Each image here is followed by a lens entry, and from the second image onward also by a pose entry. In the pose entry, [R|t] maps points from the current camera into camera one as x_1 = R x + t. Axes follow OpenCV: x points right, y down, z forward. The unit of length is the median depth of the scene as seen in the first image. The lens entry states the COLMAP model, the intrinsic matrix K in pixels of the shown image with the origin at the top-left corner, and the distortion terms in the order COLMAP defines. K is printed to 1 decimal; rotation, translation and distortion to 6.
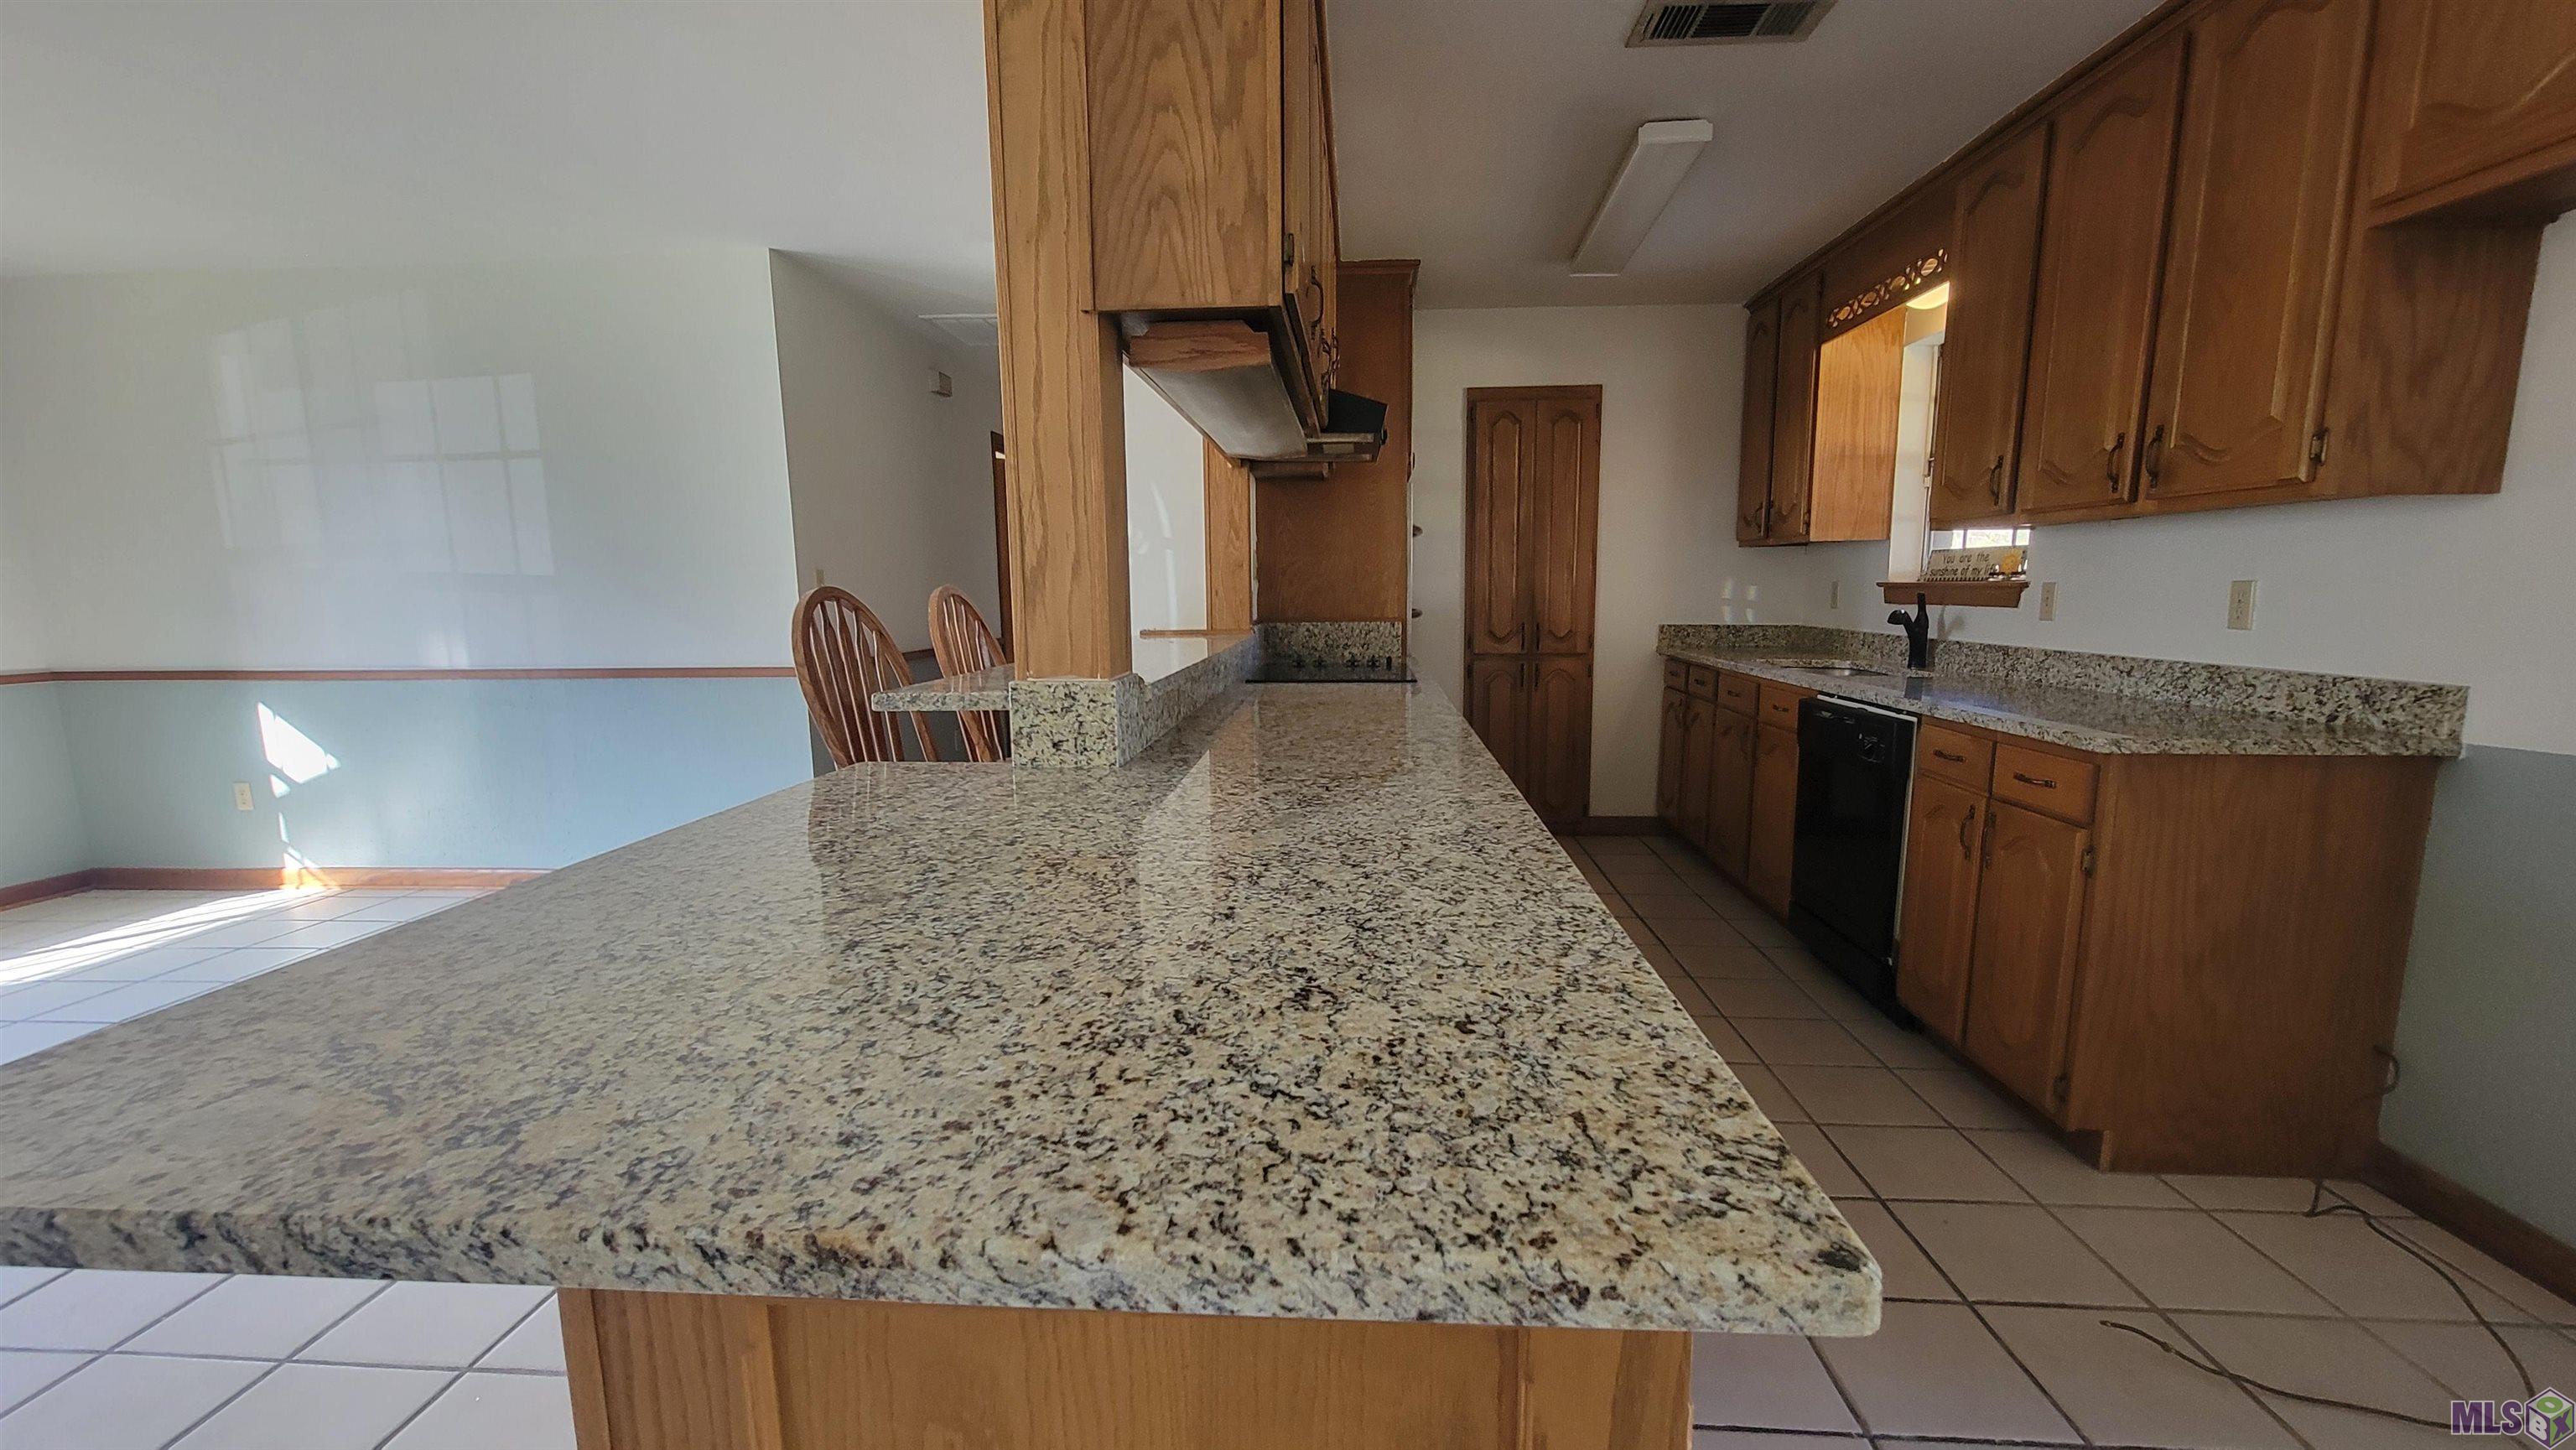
lens RADIAL K [[1052.6, 0, 1289.1], [0, 1052.6, 761.1], [0, 0, 1]] dist [-0.002413, 0.001058]
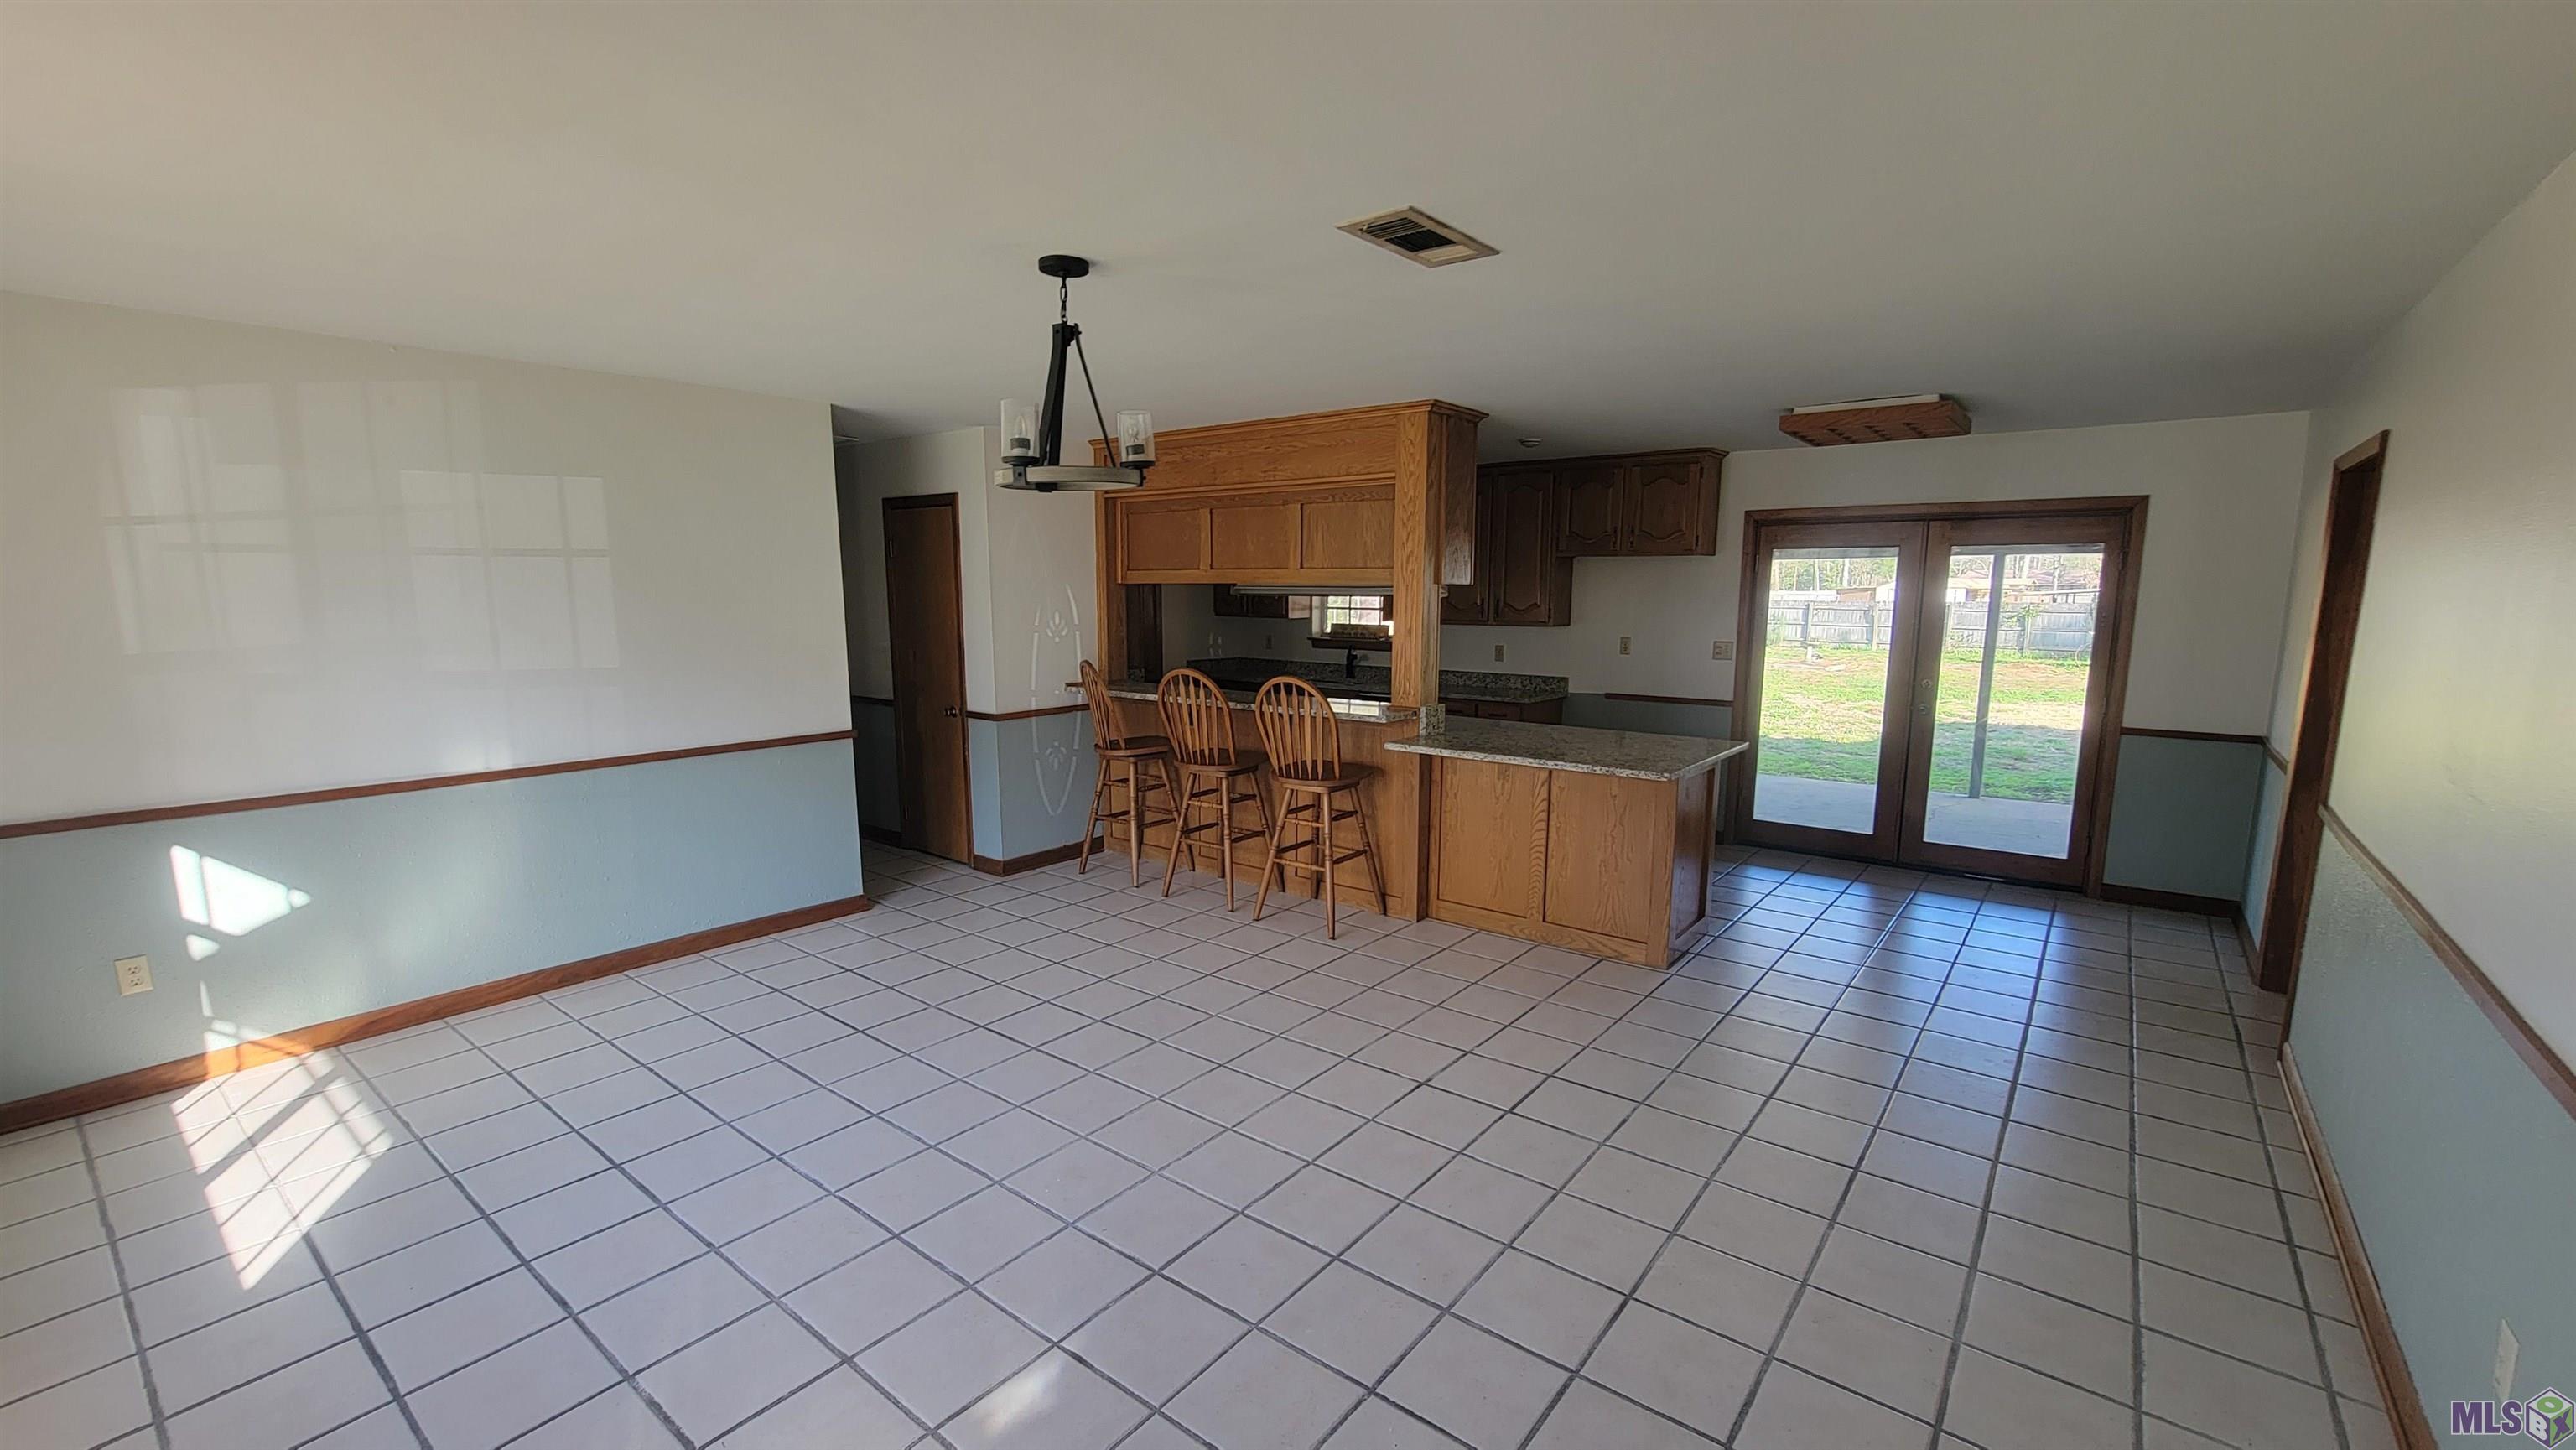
lens RADIAL K [[1052.6, 0, 1292.1], [0, 1052.6, 773.8], [0, 0, 1]] dist [-0.002413, 0.001058]
pose [[0.566653, -0.133478, 0.813073, -1.193121], [0.125911, 0.989229, 0.074645, -0.065338], [-0.814279, 0.060077, 0.577356, -0.149362]]
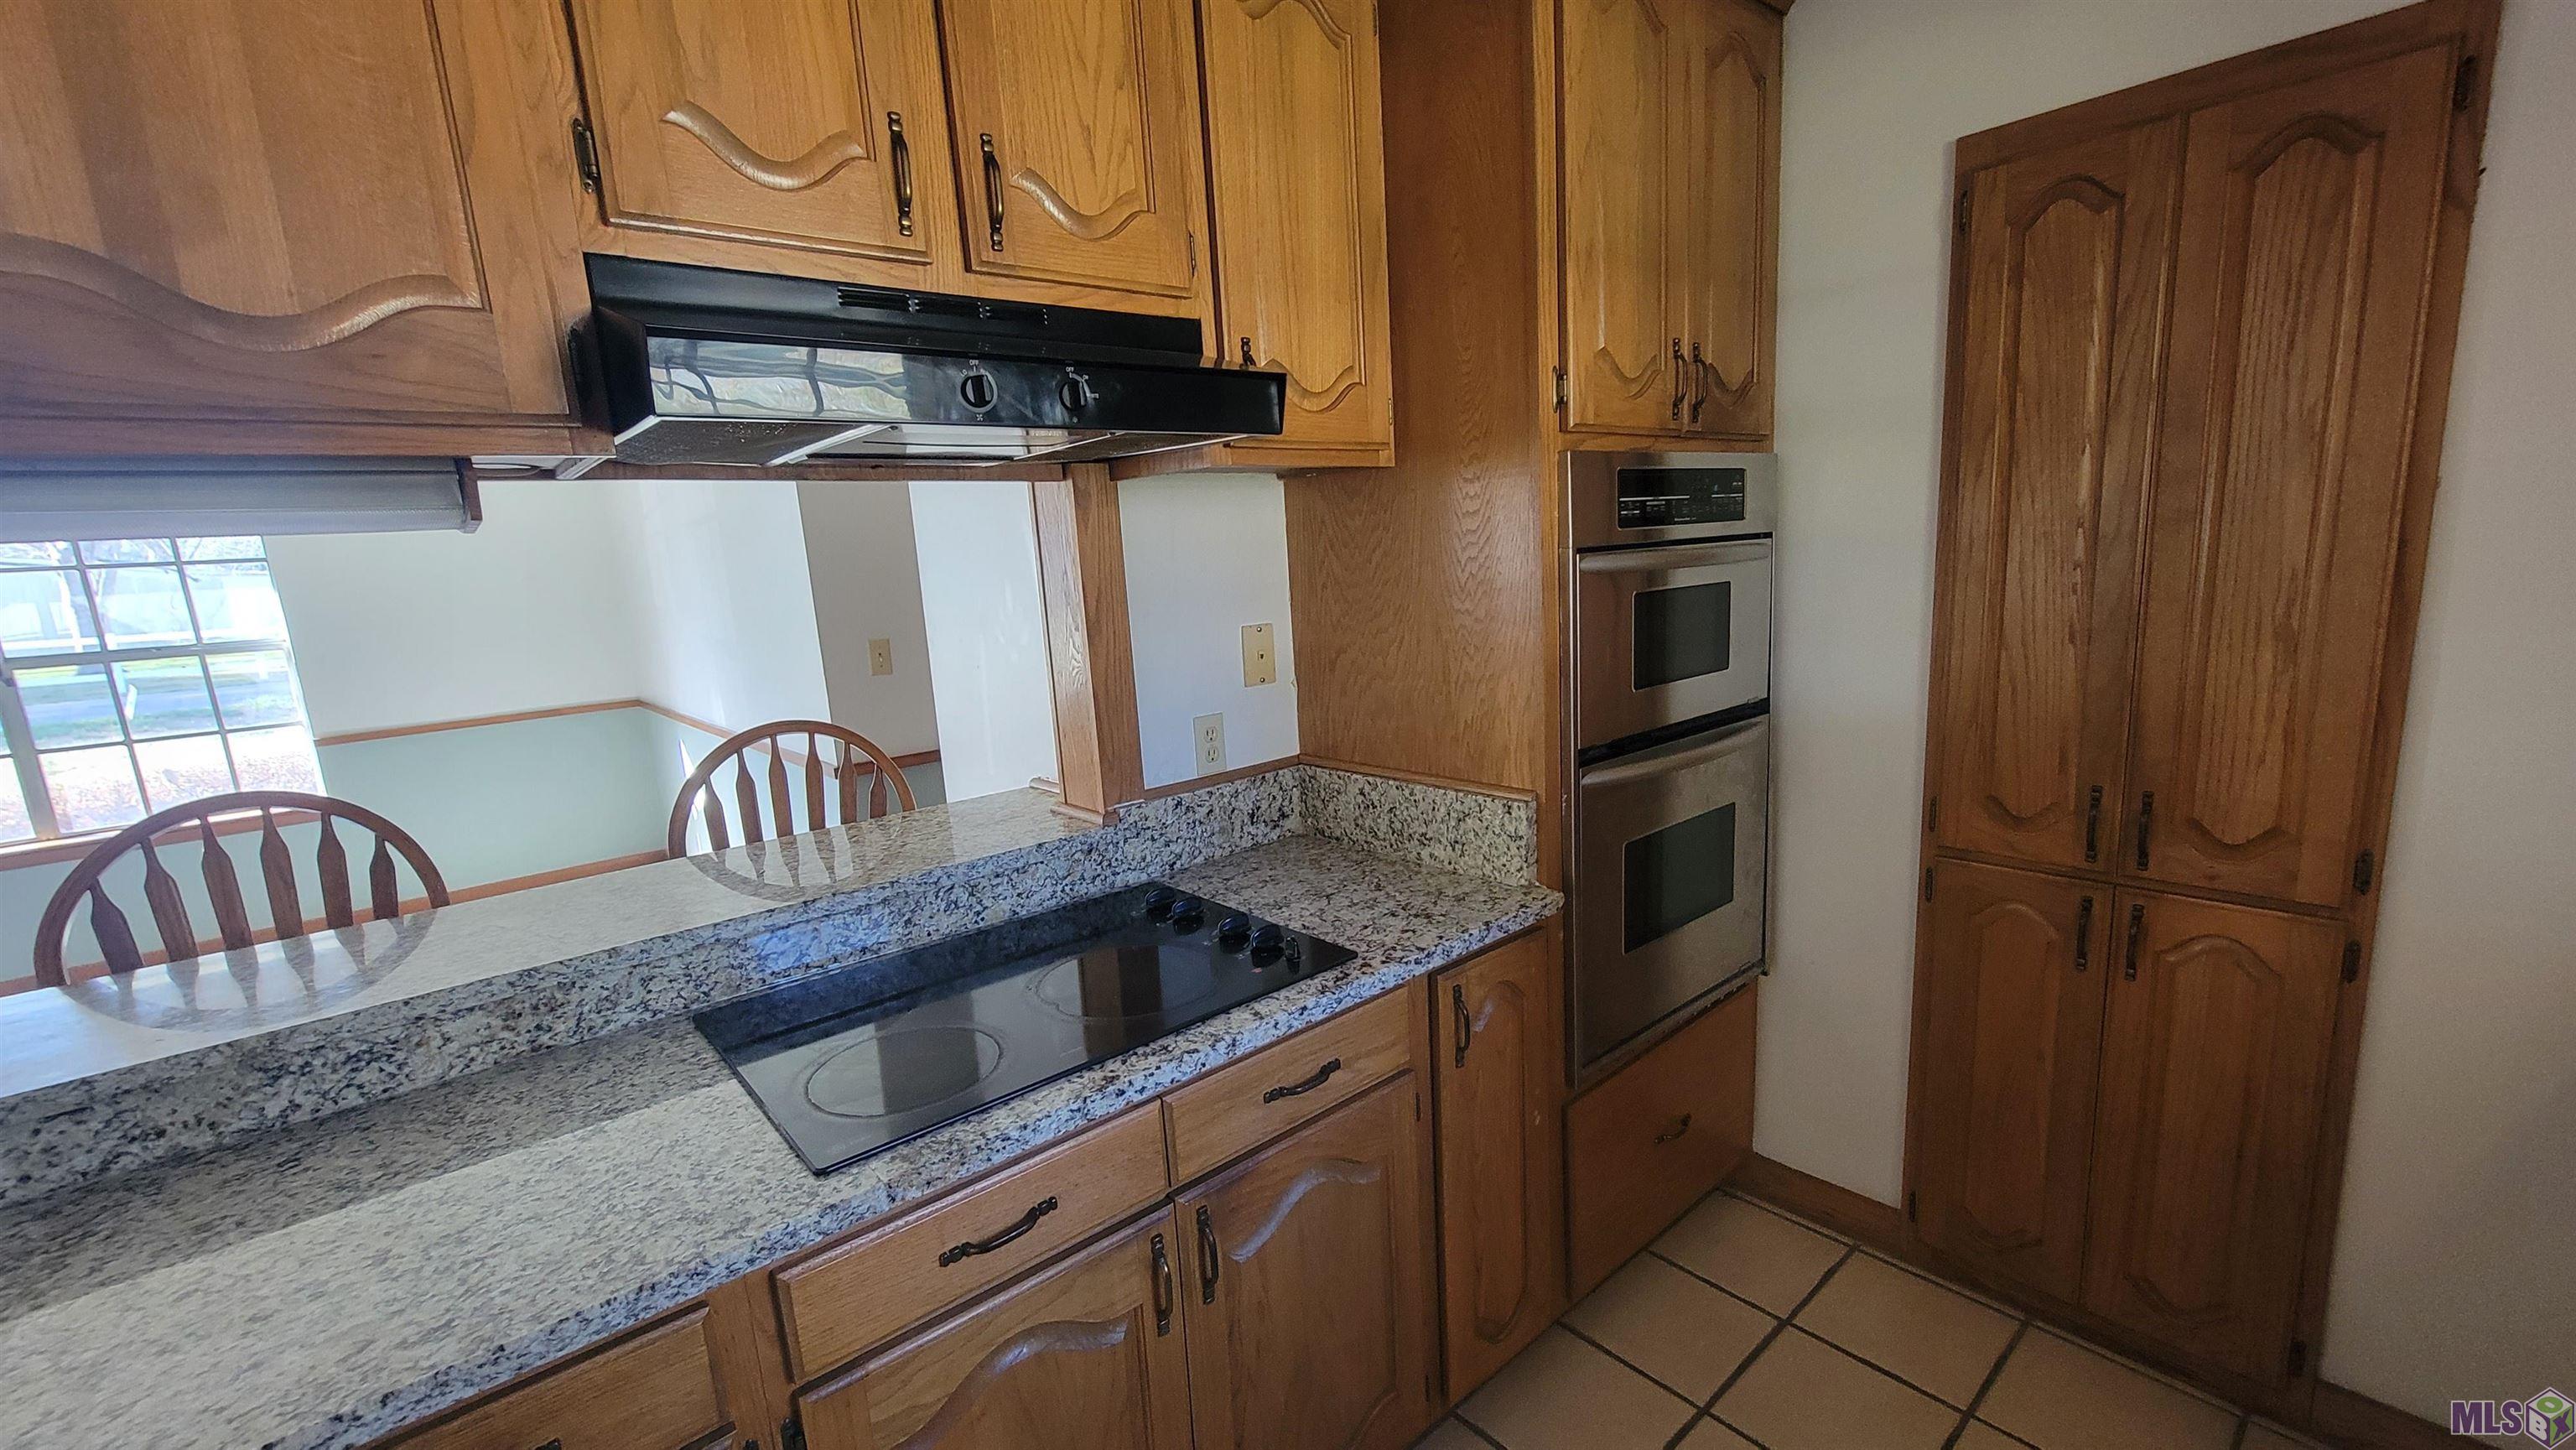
lens RADIAL K [[1052.6, 0, 1299.8], [0, 1052.6, 757.9], [0, 0, 1]] dist [-0.002413, 0.001058]
pose [[0.705210, 0.107856, -0.700747, 0.342096], [-0.064789, 0.994029, 0.087795, -0.188597], [0.706032, -0.016513, 0.707987, 0.687075]]
